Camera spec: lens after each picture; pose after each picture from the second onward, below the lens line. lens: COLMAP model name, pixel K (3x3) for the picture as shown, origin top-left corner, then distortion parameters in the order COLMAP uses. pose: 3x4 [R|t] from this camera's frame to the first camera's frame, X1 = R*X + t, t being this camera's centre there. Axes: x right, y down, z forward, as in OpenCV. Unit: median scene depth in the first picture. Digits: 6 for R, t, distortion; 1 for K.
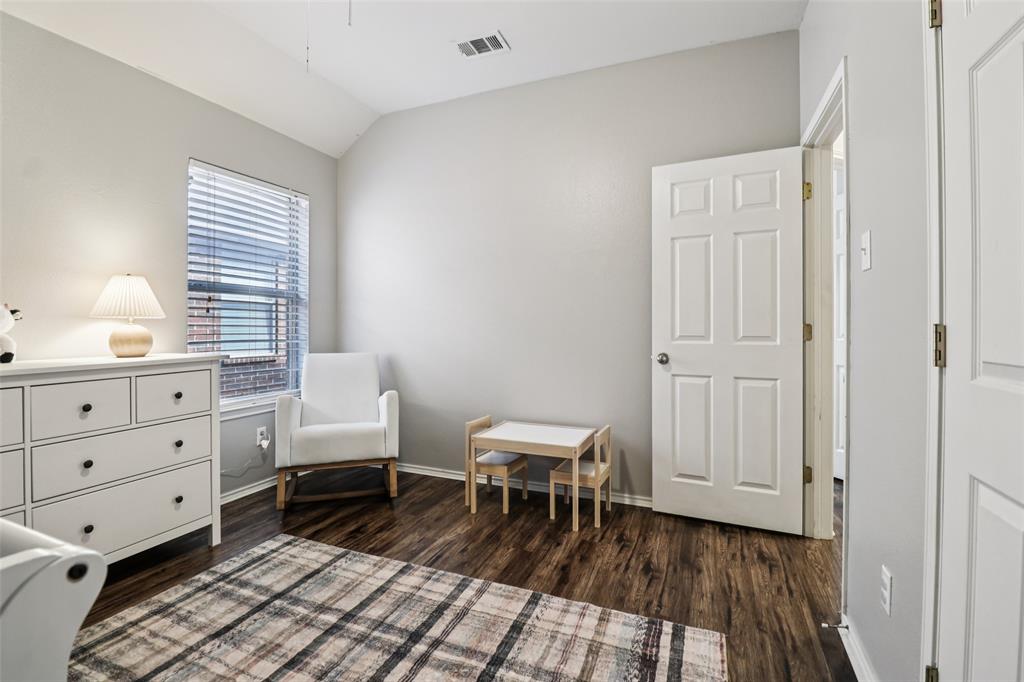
lens RADIAL K [[474.2, 0, 510.1], [0, 474.2, 319.3], [0, 0, 1]] dist [-0.002266, -0.011935]
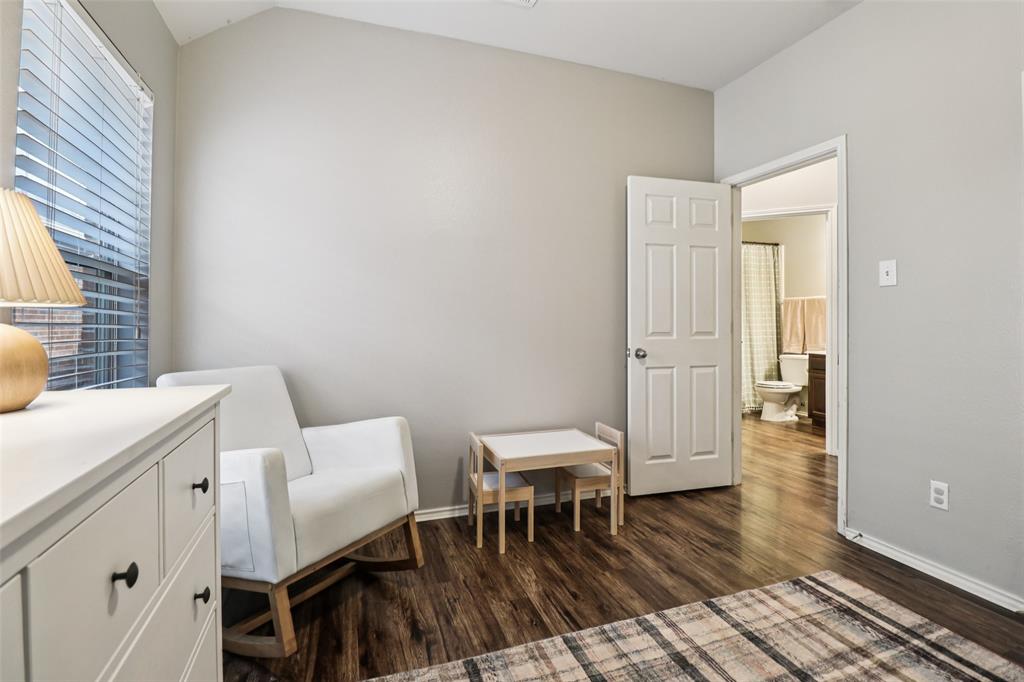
lens RADIAL K [[476.2, 0, 511.0], [0, 476.2, 313.7], [0, 0, 1]] dist [0.001358, -0.012837]
pose [[0.745502, 0.010353, 0.666423, -0.800955], [-0.008571, 0.999946, -0.005946, 0.000564], [-0.666448, -0.001280, 0.745550, 0.489246]]
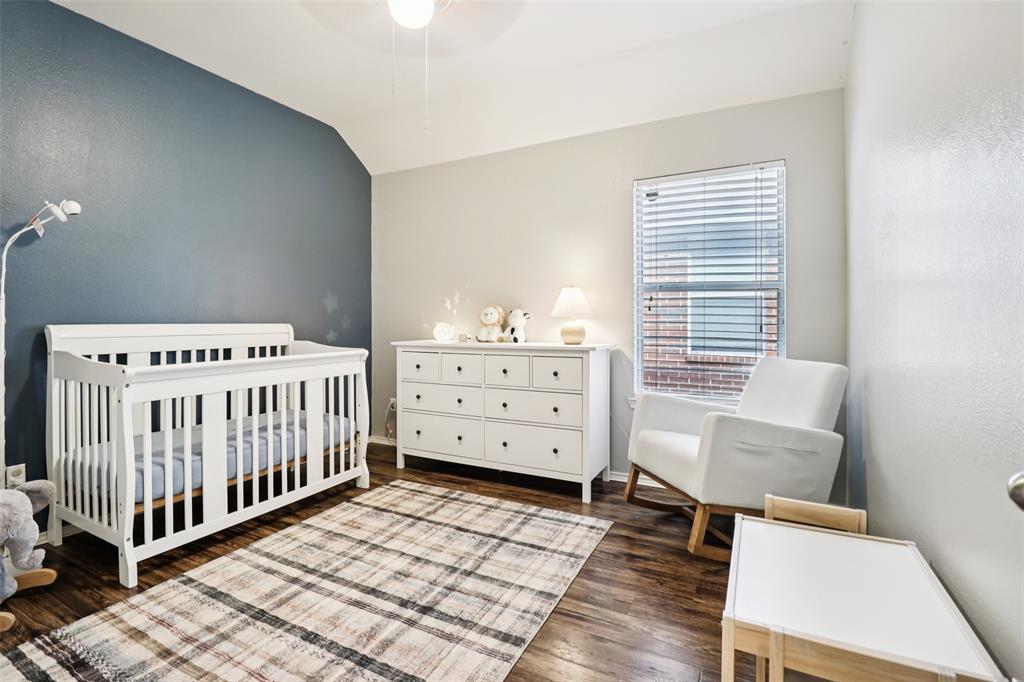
lens RADIAL K [[474.2, 0, 510.1], [0, 474.2, 319.3], [0, 0, 1]] dist [-0.002266, -0.011935]
pose [[-0.081647, 0.000421, -0.996661, 0.671844], [0.007631, 0.999971, -0.000202, 0.004862], [0.996632, -0.007622, -0.081648, 0.999011]]
